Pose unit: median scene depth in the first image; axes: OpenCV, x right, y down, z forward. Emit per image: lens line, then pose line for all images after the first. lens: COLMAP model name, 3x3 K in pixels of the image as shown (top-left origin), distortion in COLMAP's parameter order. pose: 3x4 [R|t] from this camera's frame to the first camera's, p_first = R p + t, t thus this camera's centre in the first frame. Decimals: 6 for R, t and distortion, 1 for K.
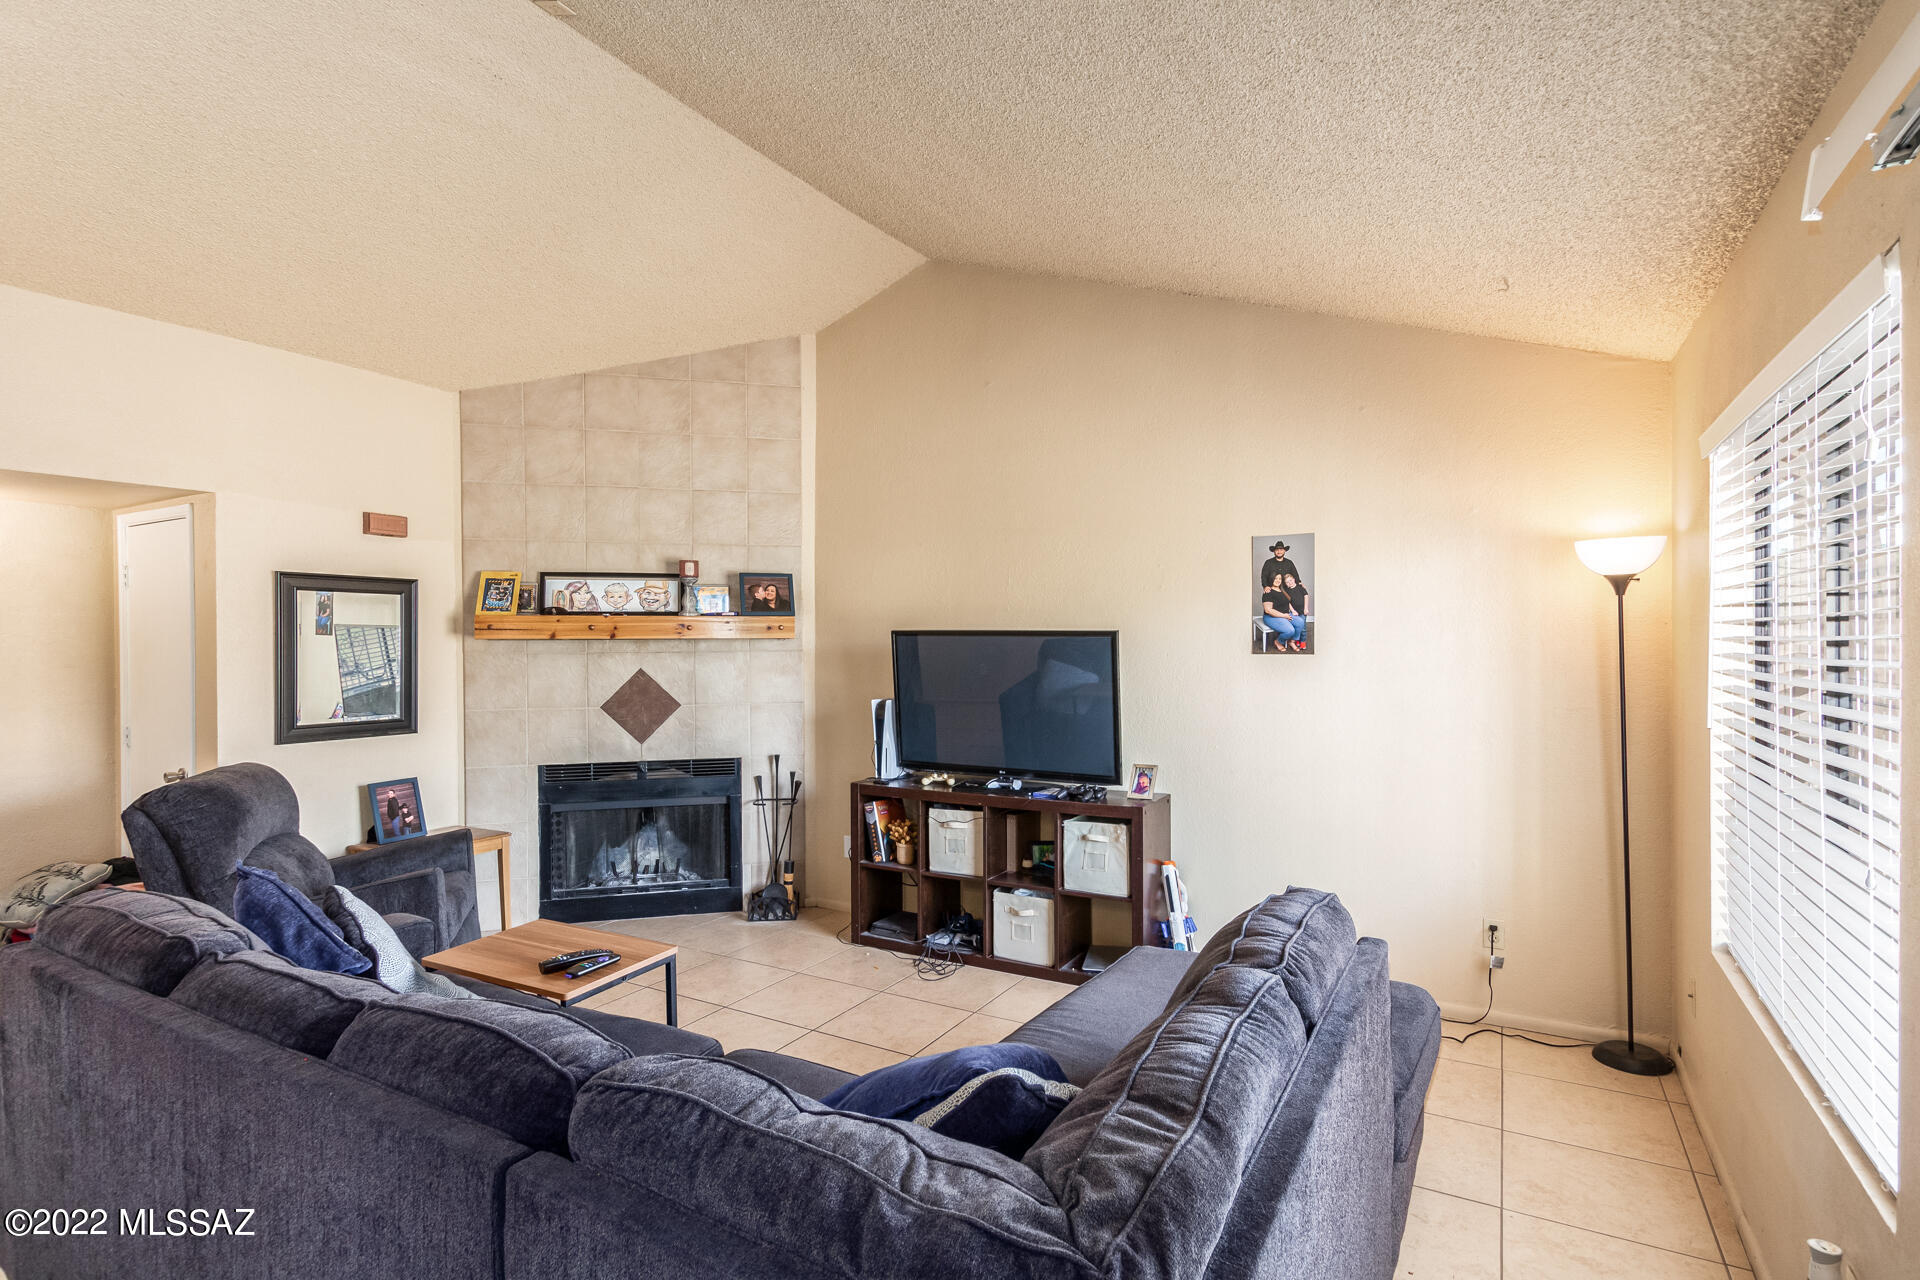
lens RADIAL K [[945.9, 0, 974.2], [0, 945.9, 648.8], [0, 0, 1]] dist [0.007817, -0.002828]
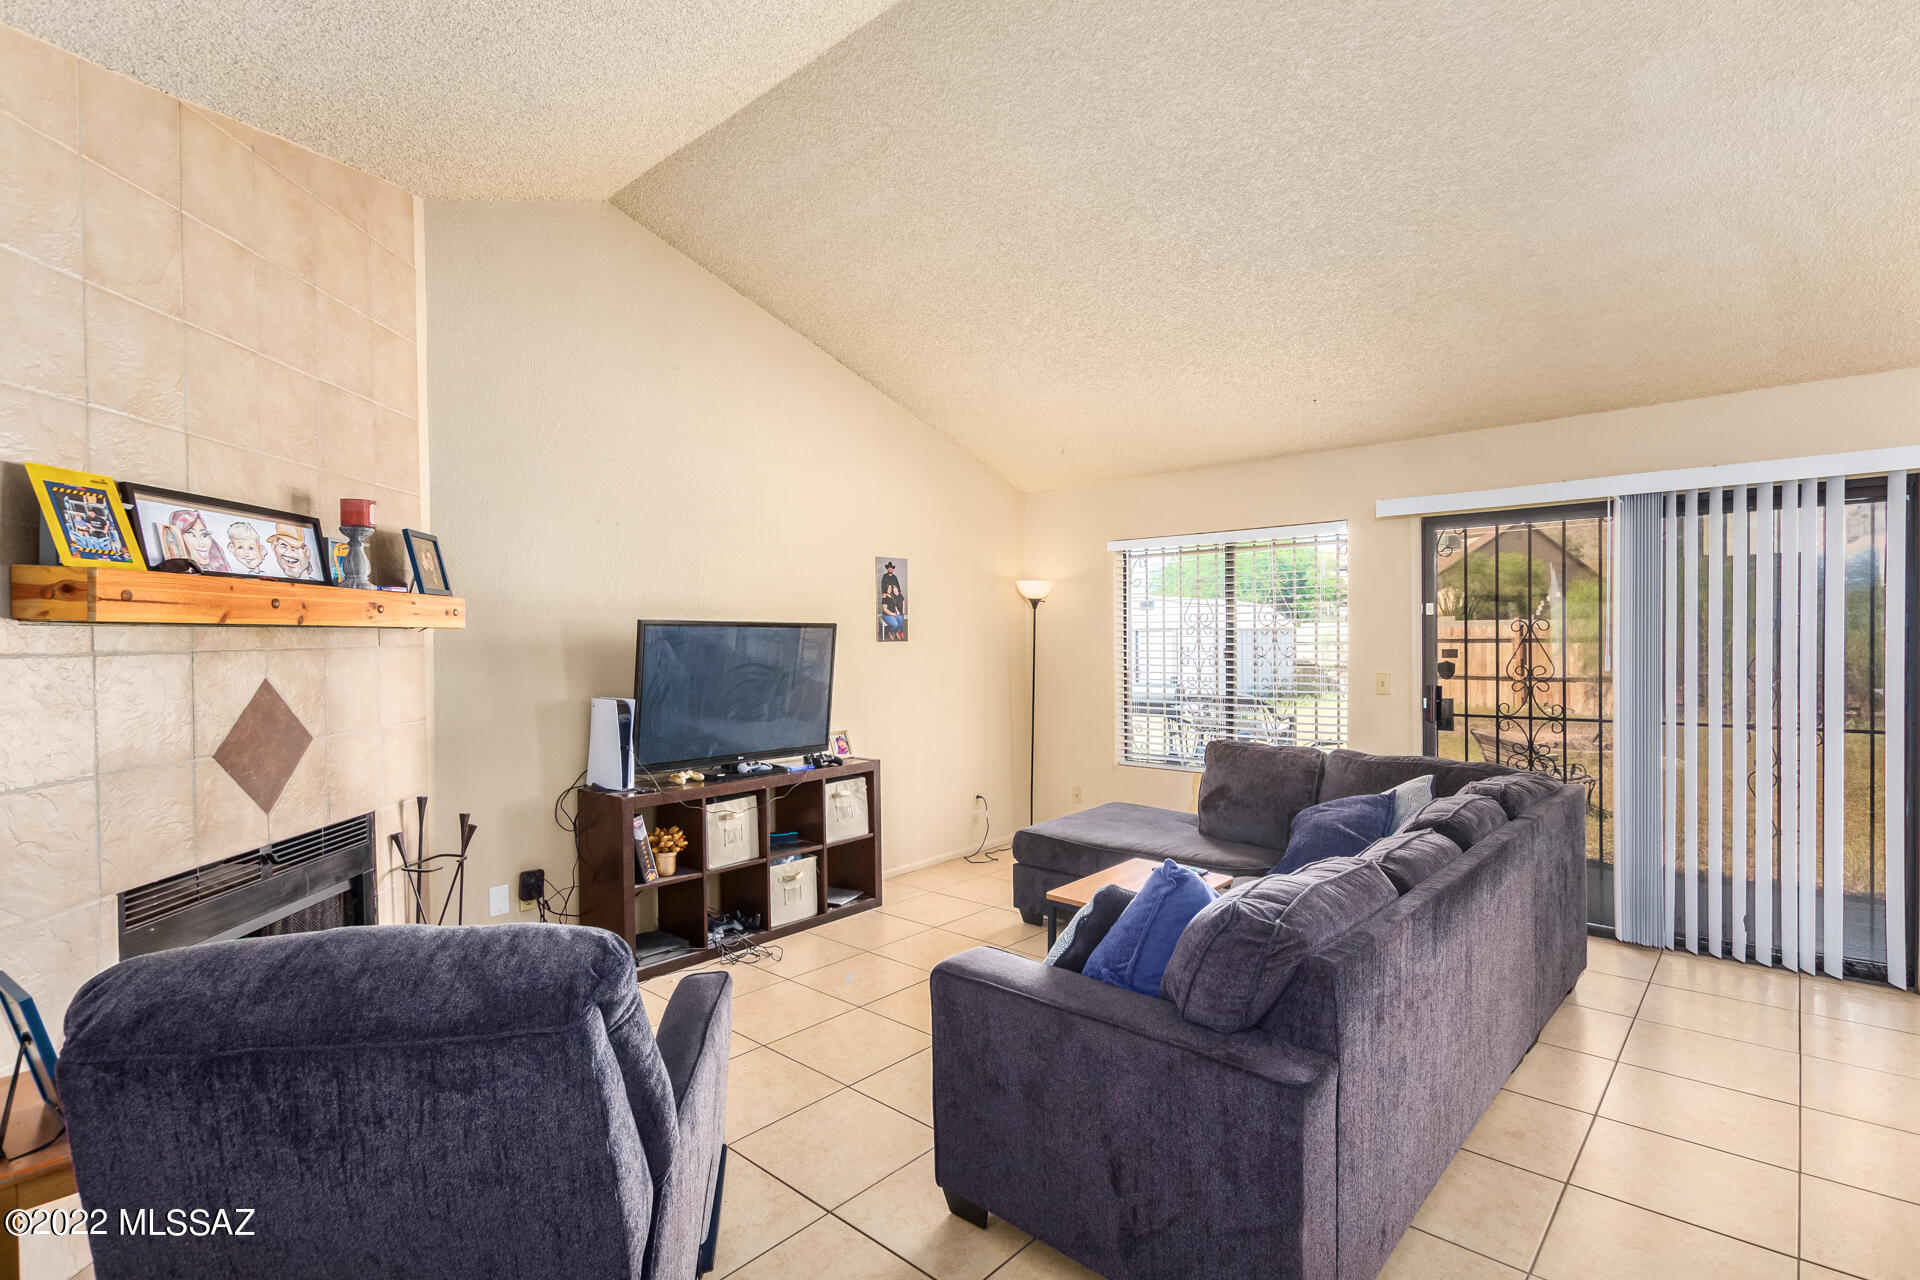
lens RADIAL K [[930.0, 0, 928.2], [0, 930.0, 652.7], [0, 0, 1]] dist [0.006914, -0.000866]
pose [[0.224775, -0.016279, 0.974275, -0.819575], [0.016104, 0.999786, 0.012989, 0.004391], [-0.974278, 0.012770, 0.224989, 0.506676]]
